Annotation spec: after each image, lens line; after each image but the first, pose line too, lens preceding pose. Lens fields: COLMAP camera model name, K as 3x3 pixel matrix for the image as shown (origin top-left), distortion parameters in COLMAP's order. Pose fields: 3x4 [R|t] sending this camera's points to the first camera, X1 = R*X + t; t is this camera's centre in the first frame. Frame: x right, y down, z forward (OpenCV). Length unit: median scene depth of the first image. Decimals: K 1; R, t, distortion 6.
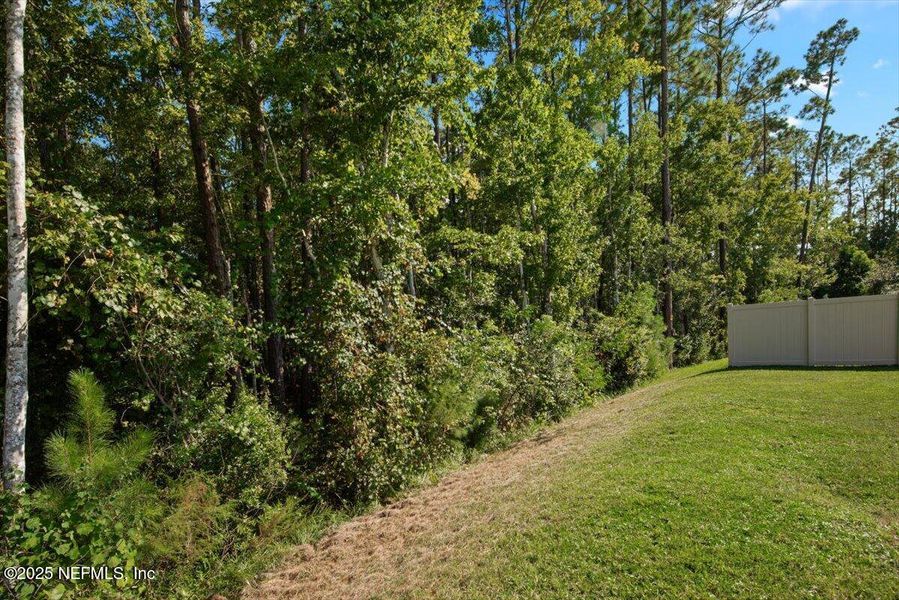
lens RADIAL K [[488.6, 0, 434.1], [0, 488.6, 365.4], [0, 0, 1]] dist [-0.000610, 0.000100]
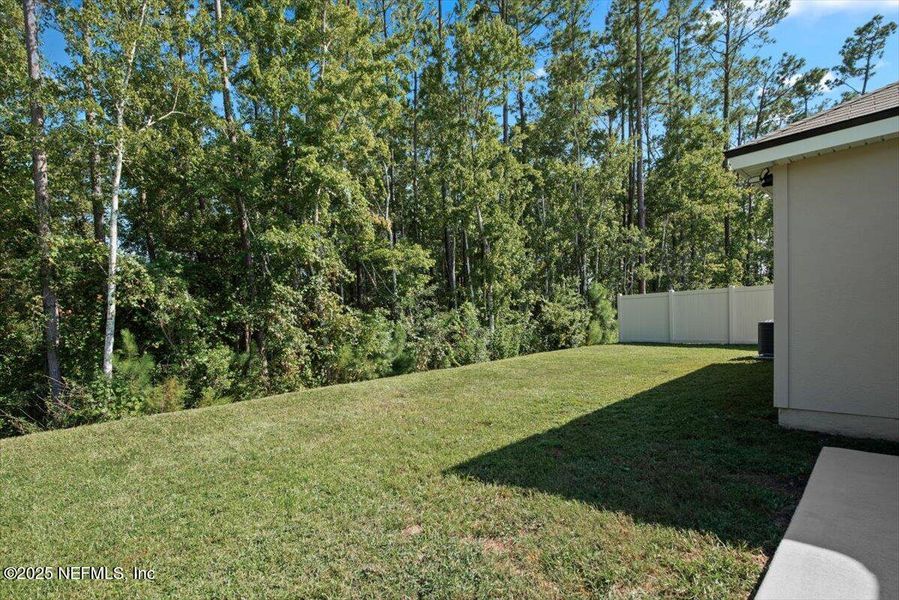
lens RADIAL K [[427.6, 0, 432.9], [0, 427.6, 331.0], [0, 0, 1]] dist [-0.005354, -0.002796]
pose [[0.969922, 0.021525, -0.242464, 0.149255], [-0.026105, 0.999536, -0.015693, 0.001272], [0.242013, 0.021550, 0.970034, -0.082791]]
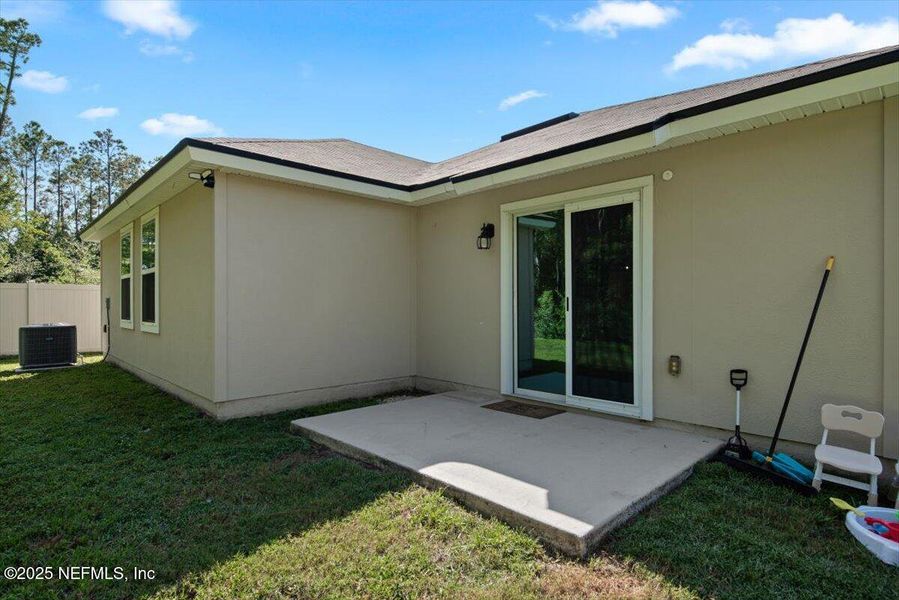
lens RADIAL K [[469.8, 0, 449.9], [0, 469.8, 305.9], [0, 0, 1]] dist [0.005545, 0.002449]
pose [[0.222310, 0.055121, 0.973417, 0.101714], [0.052844, 0.996252, -0.068482, 0.003113], [-0.973543, 0.066663, 0.218564, -0.044939]]
